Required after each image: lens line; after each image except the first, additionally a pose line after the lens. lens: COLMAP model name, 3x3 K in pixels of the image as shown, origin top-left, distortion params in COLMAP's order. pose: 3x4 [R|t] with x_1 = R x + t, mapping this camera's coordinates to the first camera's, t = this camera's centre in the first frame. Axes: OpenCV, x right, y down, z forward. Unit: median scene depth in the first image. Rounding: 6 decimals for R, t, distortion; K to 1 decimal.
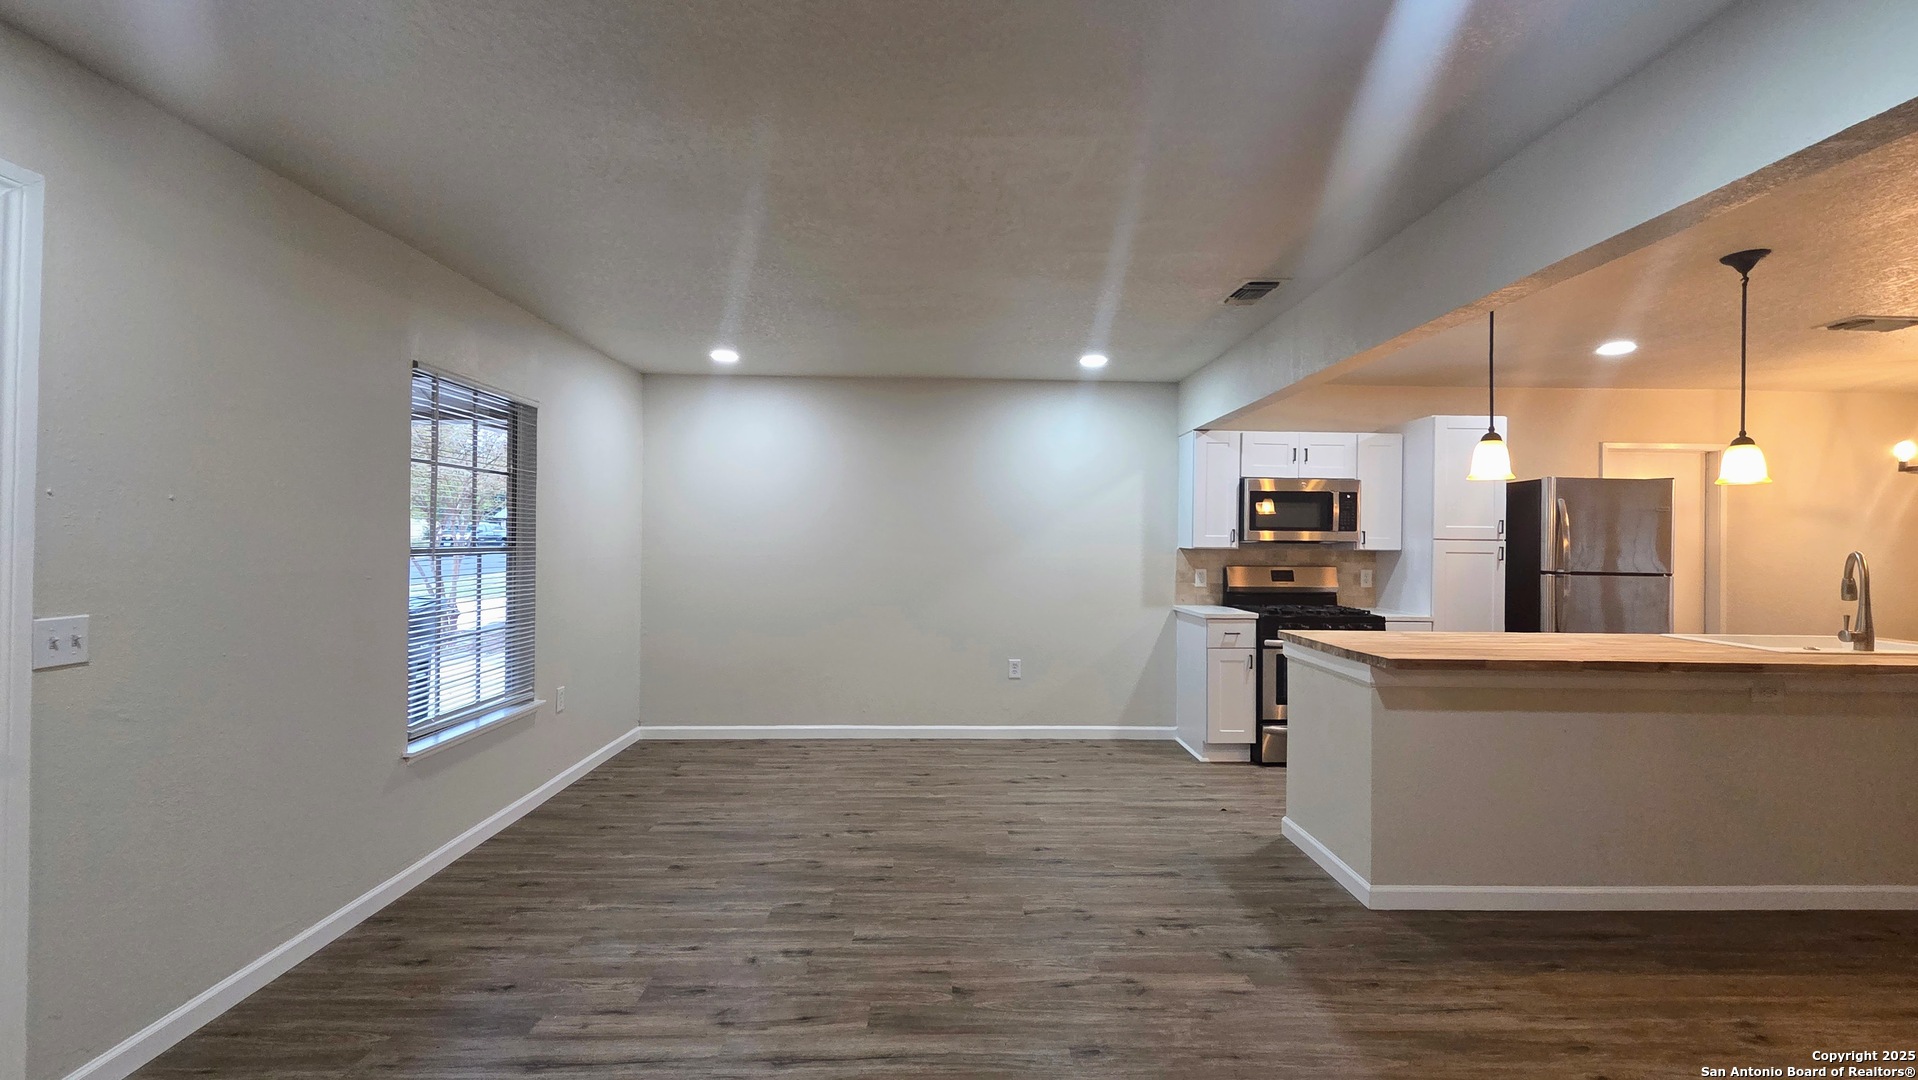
lens RADIAL K [[781.4, 0, 962.3], [0, 781.4, 539.4], [0, 0, 1]] dist [0.000981, -0.000479]
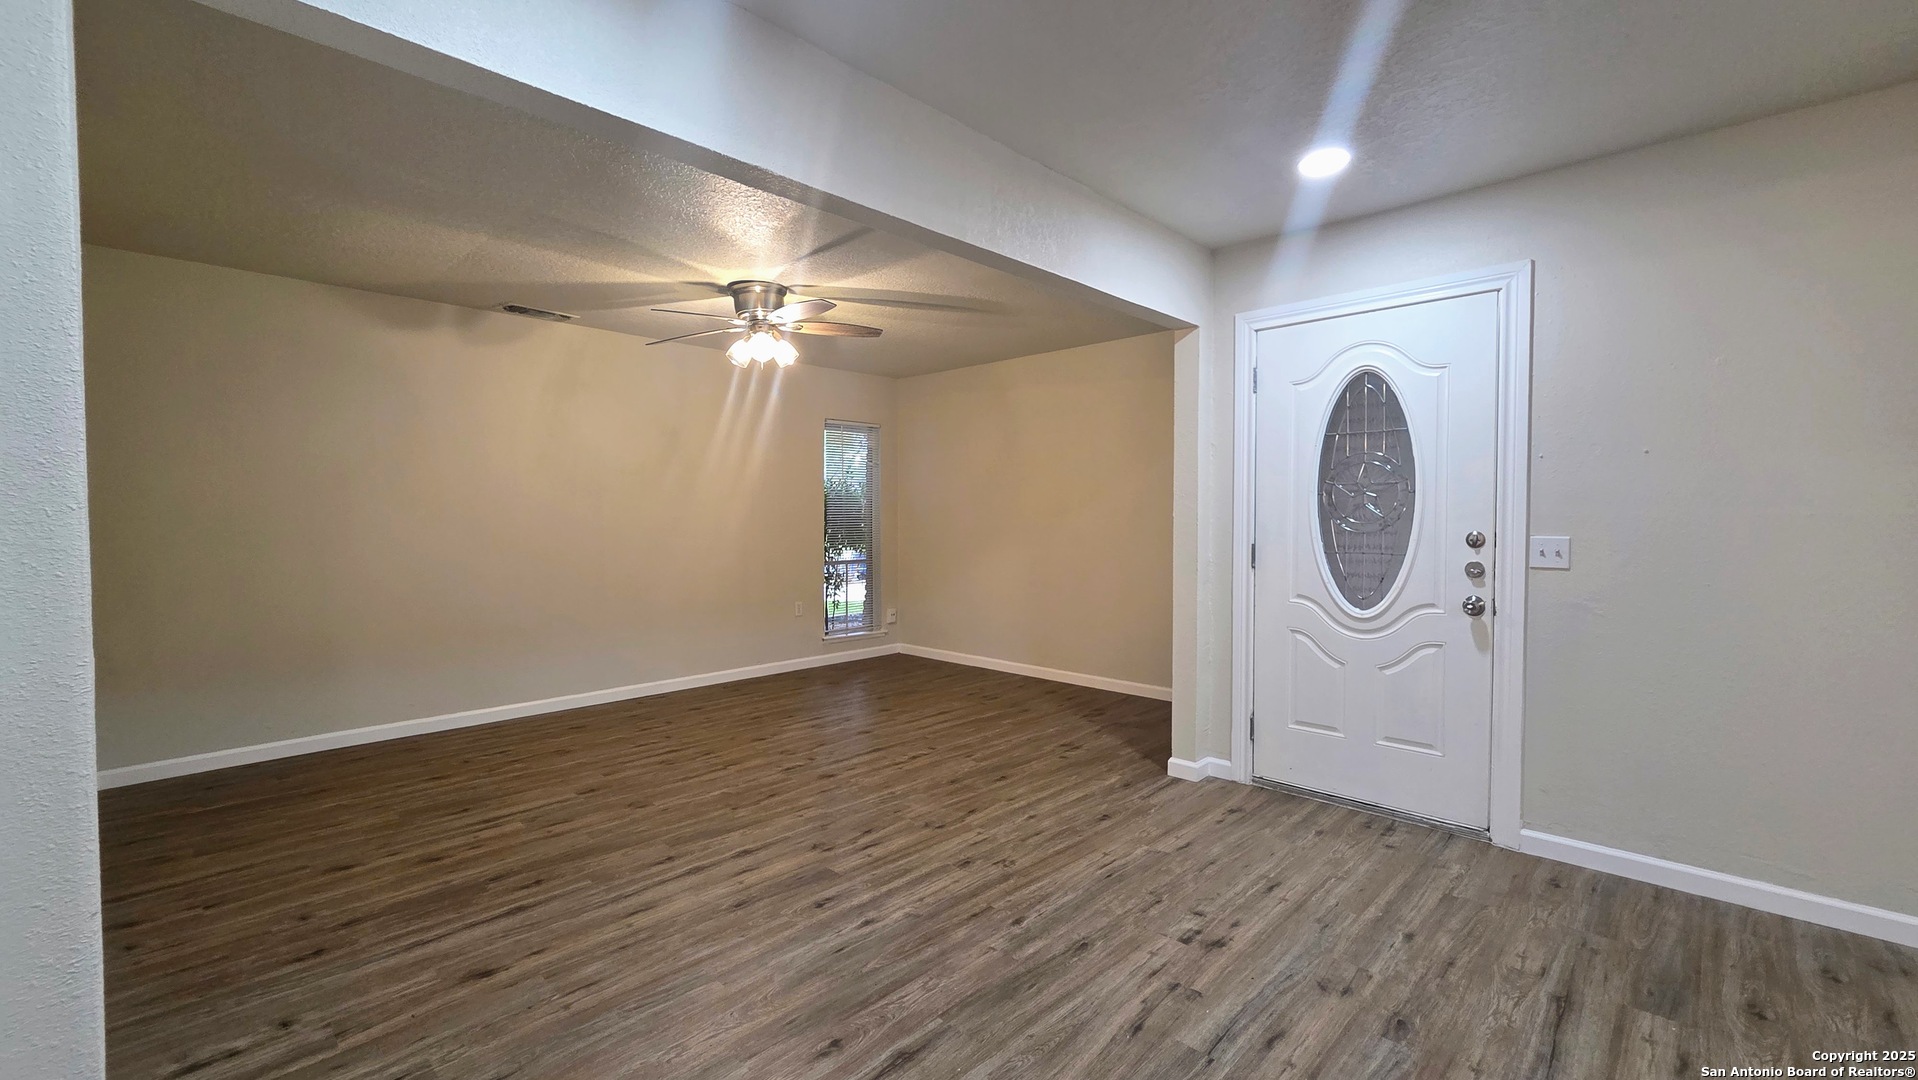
lens RADIAL K [[781.4, 0, 962.3], [0, 781.4, 539.4], [0, 0, 1]] dist [0.000981, -0.000479]
pose [[-0.709309, 0.017375, -0.704684, 0.354301], [0.000603, 0.999711, 0.024042, 0.031366], [0.704898, 0.016628, -0.709114, 0.594388]]
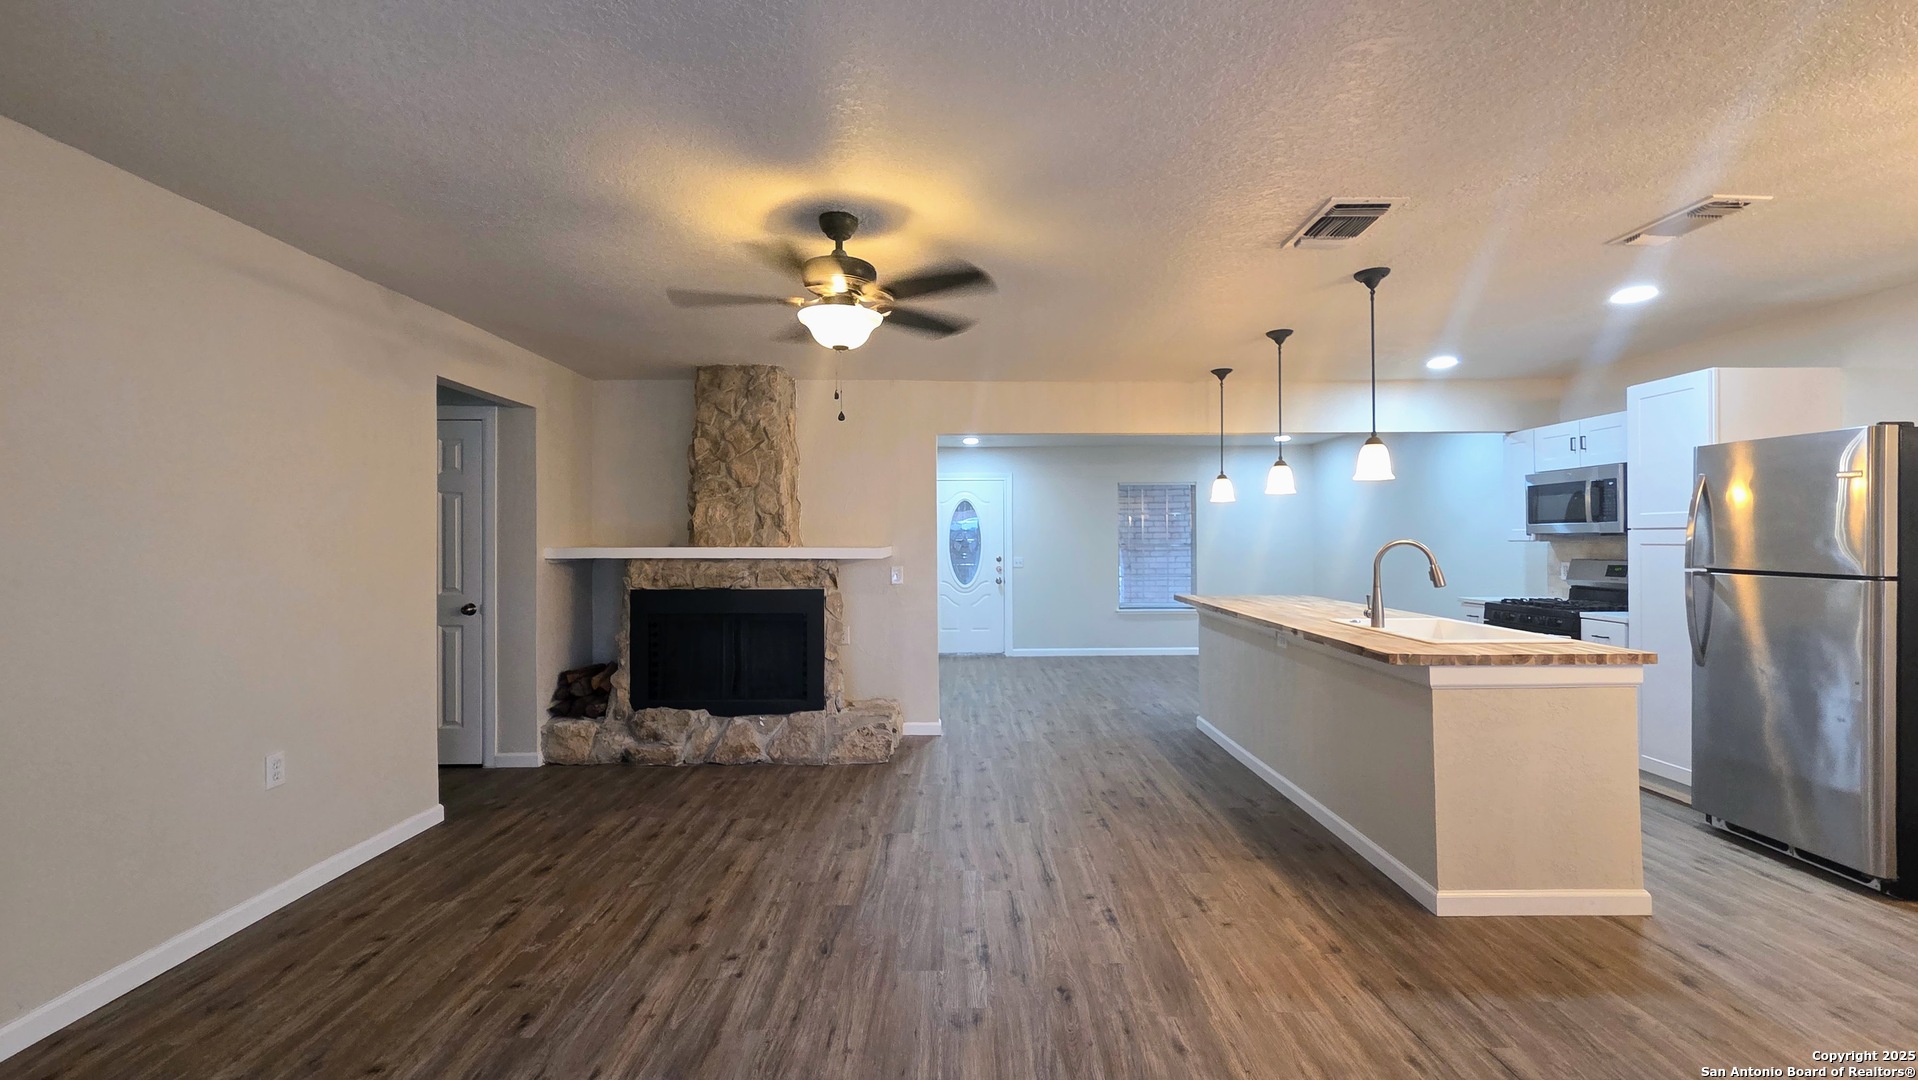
lens RADIAL K [[780.3, 0, 962.8], [0, 780.3, 539.3], [0, 0, 1]] dist [0.002177, -0.000190]
pose [[-0.015138, -0.012034, -0.999813, 1.826068], [0.009125, 0.999884, -0.012173, 0.018245], [0.999844, -0.009308, -0.015026, 0.333518]]
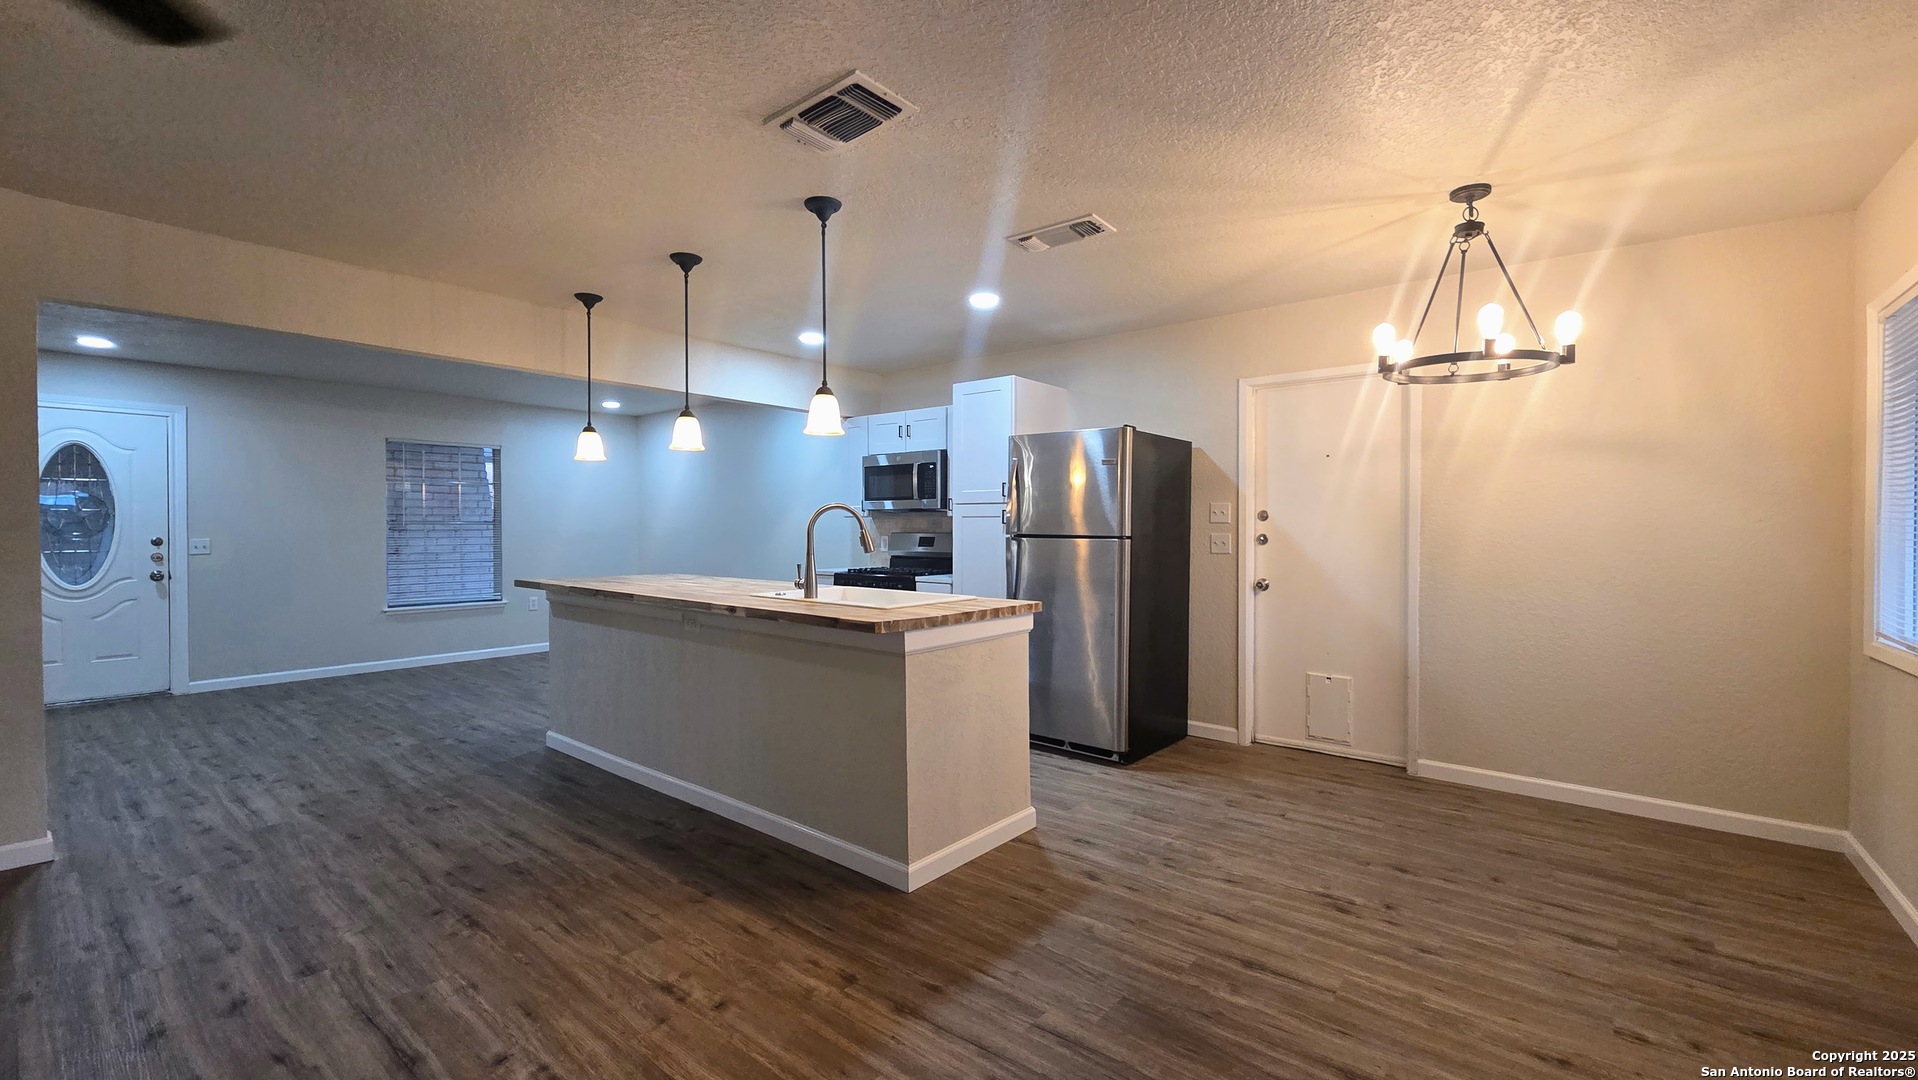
lens RADIAL K [[781.4, 0, 962.3], [0, 781.4, 539.4], [0, 0, 1]] dist [0.000981, -0.000479]
pose [[0.760580, 0.000684, -0.649244, 1.579490], [0.009134, 0.999889, 0.011754, 0.042509], [0.649180, -0.014870, 0.760489, 0.271165]]
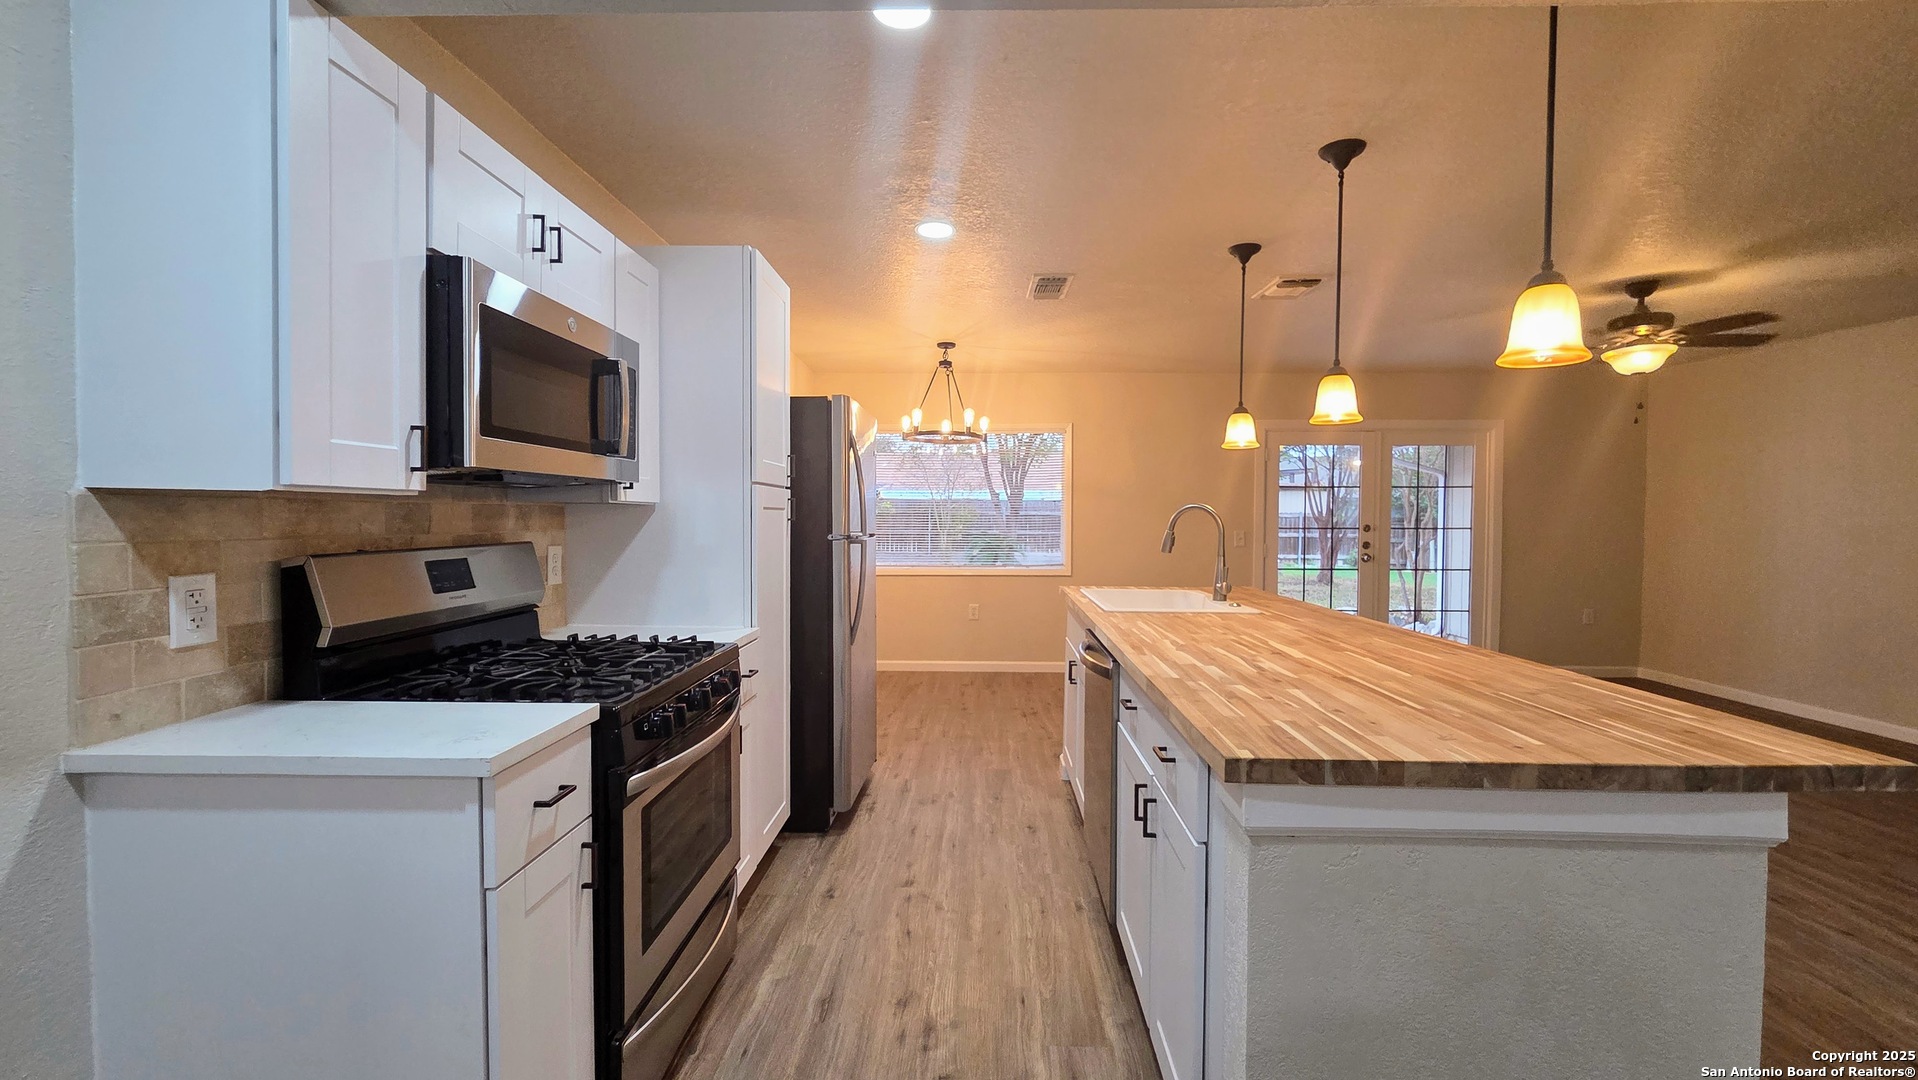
lens RADIAL K [[790.0, 0, 959.0], [0, 790.0, 540.0], [0, 0, 1]] dist [-0.000477, -0.000388]
pose [[0.051599, -0.039923, 0.997870, 0.091044], [-0.009727, 0.999133, 0.040476, 0.019367], [-0.998621, -0.011794, 0.051166, 1.025642]]
